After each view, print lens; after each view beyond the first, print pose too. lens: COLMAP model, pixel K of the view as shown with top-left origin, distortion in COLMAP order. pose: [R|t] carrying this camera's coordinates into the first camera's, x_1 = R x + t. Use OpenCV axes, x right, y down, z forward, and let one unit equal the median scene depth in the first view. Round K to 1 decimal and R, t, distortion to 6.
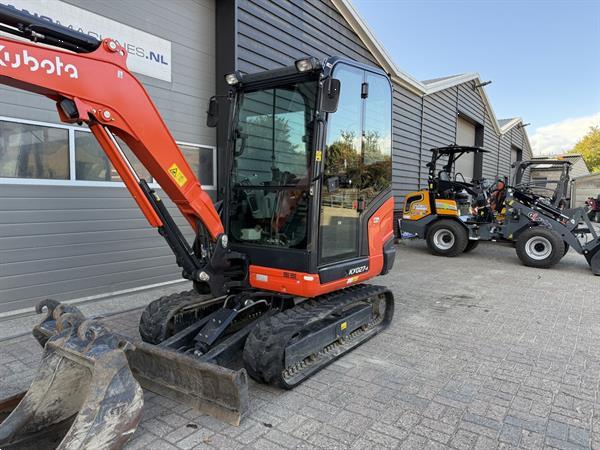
lens RADIAL K [[421.8, 0, 300.0], [0, 421.8, 225.0], [0, 0, 1]] dist [0.062384, -0.069271]
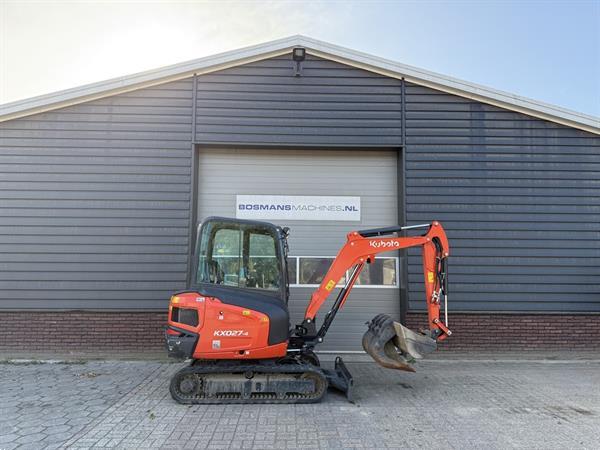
lens RADIAL K [[421.9, 0, 302.3], [0, 421.9, 226.8], [0, 0, 1]] dist [0.051896, -0.050772]
pose [[0.598996, -0.099702, -0.794521, 0.497018], [-0.055311, 0.984697, -0.165267, -0.025011], [0.798839, 0.142940, 0.584315, -0.053375]]
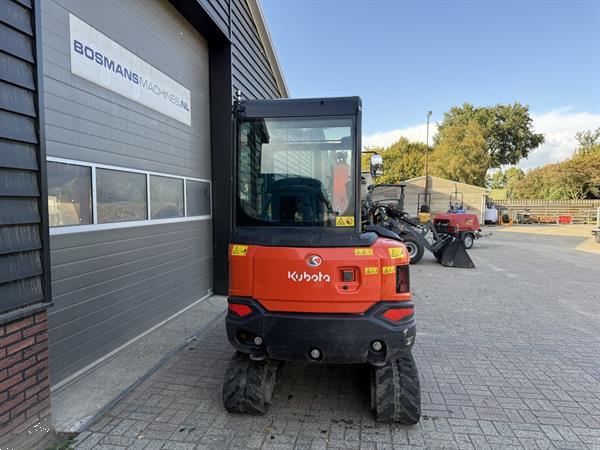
lens RADIAL K [[421.9, 0, 302.3], [0, 421.9, 226.8], [0, 0, 1]] dist [0.051896, -0.050772]
pose [[0.890422, -0.039089, 0.453454, -0.344240], [0.043974, 0.999033, -0.000230, -0.034790], [-0.453007, 0.020144, 0.891279, -0.077559]]
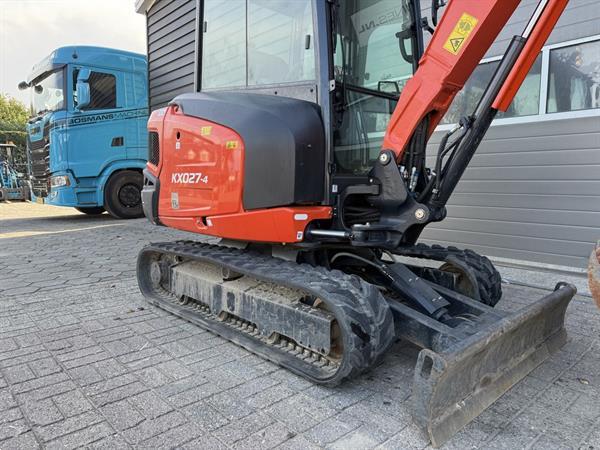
lens RADIAL K [[421.8, 0, 300.0], [0, 421.8, 225.0], [0, 0, 1]] dist [0.062384, -0.069271]
pose [[-0.214057, 0.082924, -0.973295, 0.188707], [-0.079265, 0.991630, 0.101919, 0.027813], [0.973600, 0.098965, -0.205692, 0.377421]]
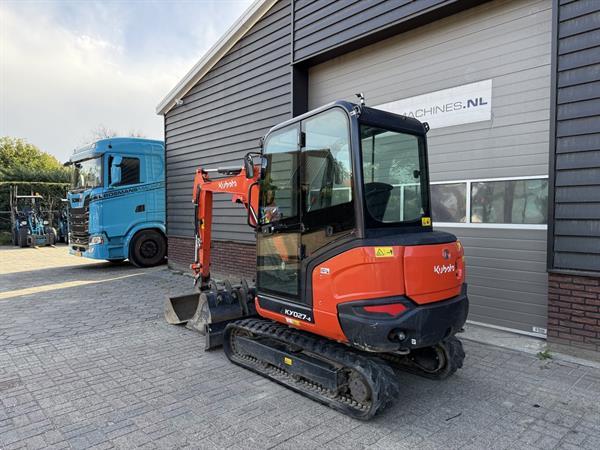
lens RADIAL K [[421.8, 0, 300.0], [0, 421.8, 225.0], [0, 0, 1]] dist [0.062384, -0.069271]
pose [[-0.213468, 0.015666, -0.976825, 0.459287], [-0.072524, 0.996858, 0.031836, -0.057623], [0.974254, 0.077640, -0.211661, 0.491781]]
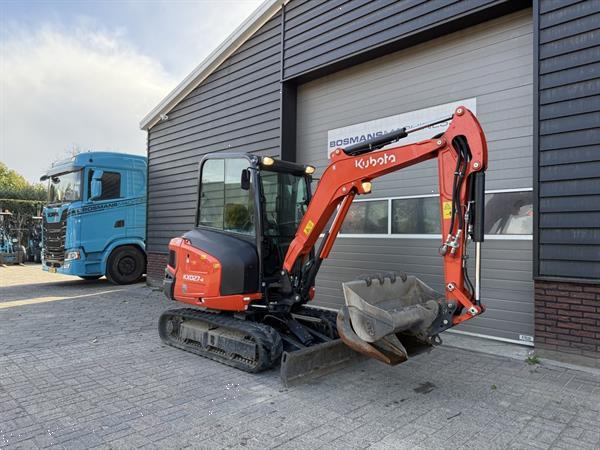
lens RADIAL K [[421.8, 0, 300.0], [0, 421.8, 225.0], [0, 0, 1]] dist [0.062384, -0.069271]
pose [[-0.154385, -0.043819, -0.987039, 0.468250], [-0.084524, 0.995939, -0.030994, -0.033237], [0.984389, 0.078644, -0.157462, 0.469418]]
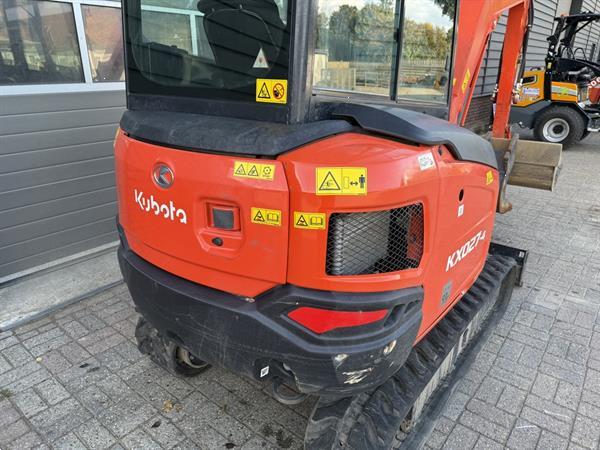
lens RADIAL K [[420.6, 0, 298.9], [0, 420.6, 231.0], [0, 0, 1]] dist [0.065506, -0.071433]
pose [[0.997786, 0.016688, -0.064378, -0.135236], [0.003481, 0.953575, 0.301136, -0.035655], [0.066414, -0.300693, 0.951406, 0.054244]]
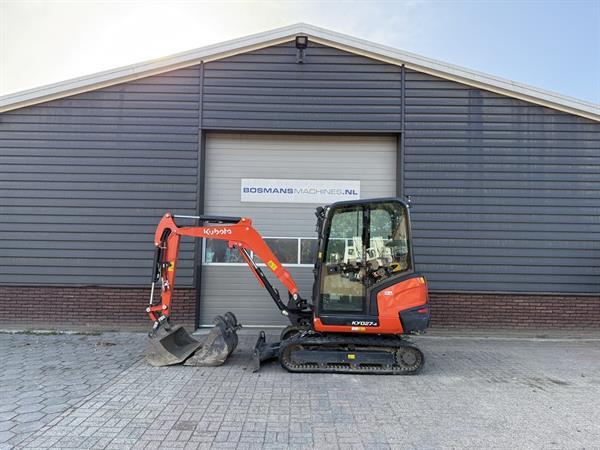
lens RADIAL K [[421.8, 0, 300.0], [0, 421.8, 225.0], [0, 0, 1]] dist [0.062384, -0.069271]
pose [[0.576999, -0.068148, -0.813897, 0.543711], [-0.066544, 0.989277, -0.130009, -0.015522], [0.814029, 0.129175, 0.566277, -0.063802]]
